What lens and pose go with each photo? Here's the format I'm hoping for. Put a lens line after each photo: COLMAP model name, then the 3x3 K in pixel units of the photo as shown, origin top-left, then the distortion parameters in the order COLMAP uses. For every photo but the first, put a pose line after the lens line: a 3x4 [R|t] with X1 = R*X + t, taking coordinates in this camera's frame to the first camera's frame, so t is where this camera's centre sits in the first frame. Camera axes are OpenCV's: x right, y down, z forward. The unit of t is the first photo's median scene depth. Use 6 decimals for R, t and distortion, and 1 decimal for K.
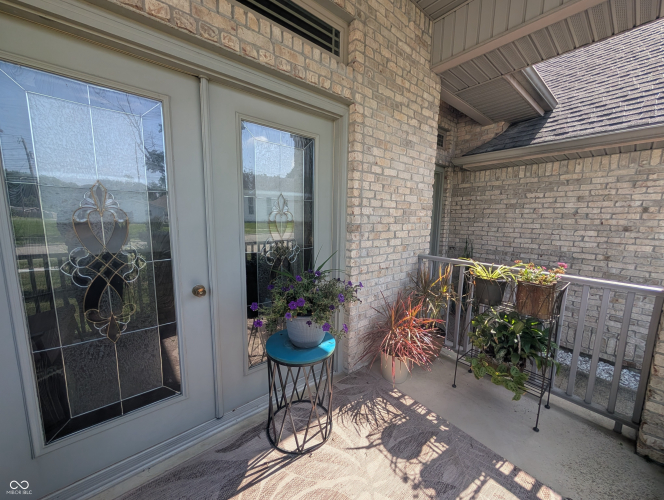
lens RADIAL K [[252.0, 0, 332.0], [0, 252.0, 250.0], [0, 0, 1]] dist [0.000693, -0.000085]
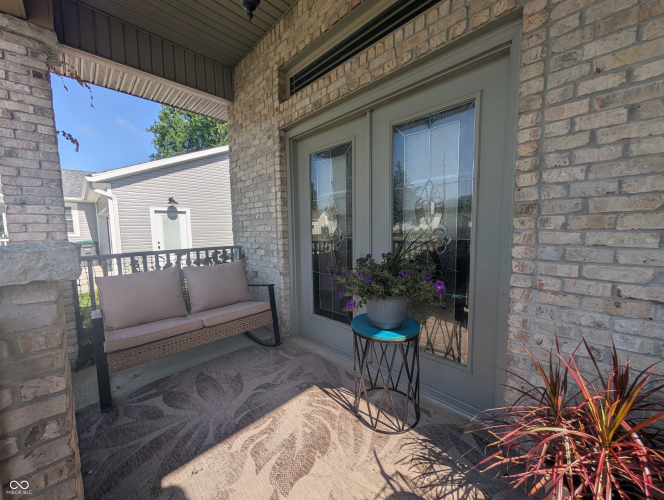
lens RADIAL K [[252.0, 0, 332.0], [0, 252.0, 250.0], [0, 0, 1]] dist [0.000693, -0.000085]
pose [[0.101468, 0.070010, -0.992372, 0.753325], [-0.111364, 0.992050, 0.058600, 0.029794], [0.988586, 0.104569, 0.108458, 0.571223]]
